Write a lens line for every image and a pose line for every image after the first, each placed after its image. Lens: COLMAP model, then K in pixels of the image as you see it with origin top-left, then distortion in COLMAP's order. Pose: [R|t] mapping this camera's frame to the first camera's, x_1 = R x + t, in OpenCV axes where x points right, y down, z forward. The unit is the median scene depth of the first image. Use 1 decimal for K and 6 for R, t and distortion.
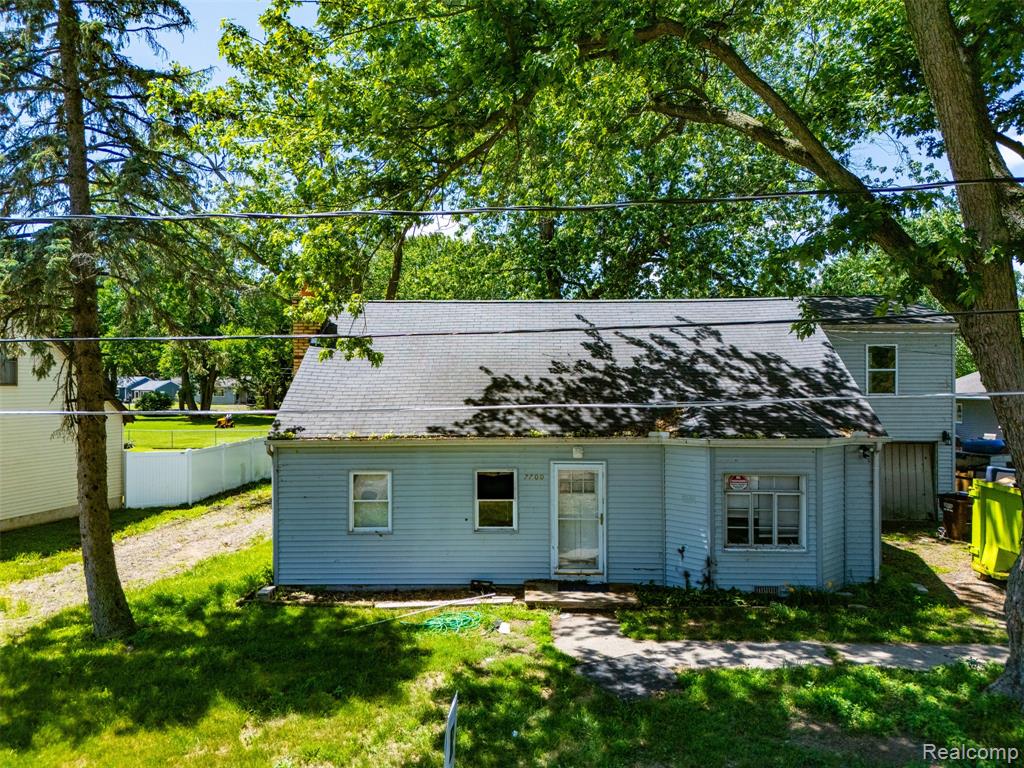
lens RADIAL K [[773.9, 0, 512.0], [0, 773.9, 384.0], [0, 0, 1]] dist [0.029682, -0.001697]
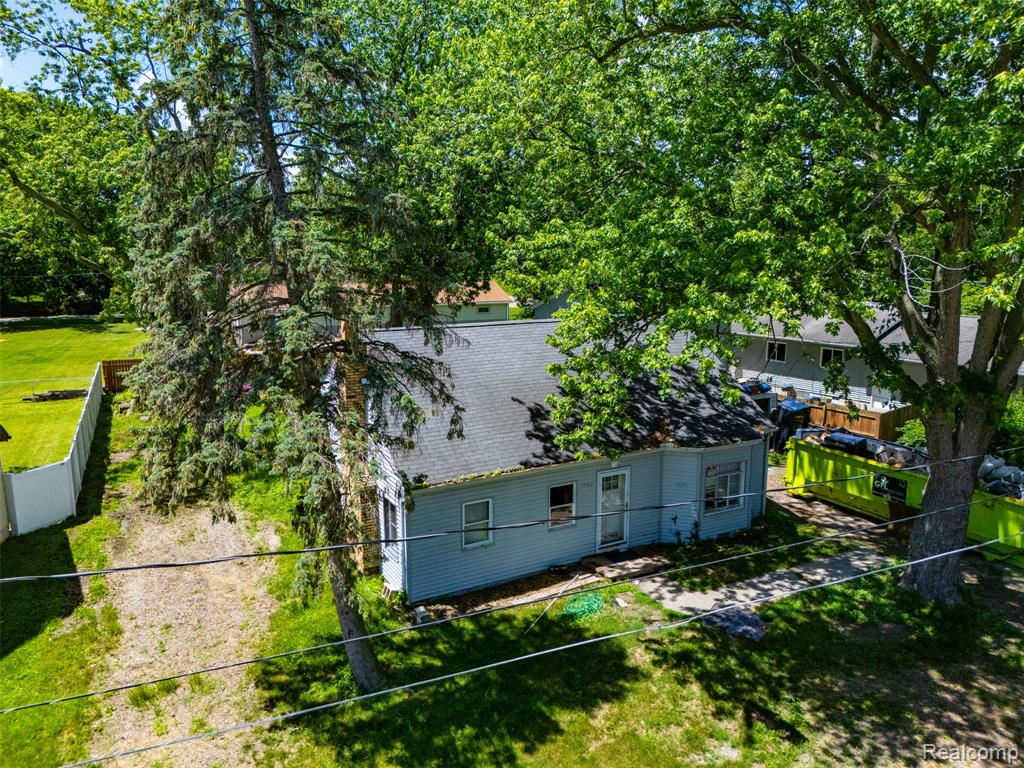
lens RADIAL K [[773.9, 0, 512.0], [0, 773.9, 384.0], [0, 0, 1]] dist [0.029682, -0.001697]
pose [[0.862320, -0.095066, 0.497360, -0.878813], [0.000088, 0.982246, 0.187596, -0.365164], [-0.506364, -0.161723, 0.847019, -0.065957]]
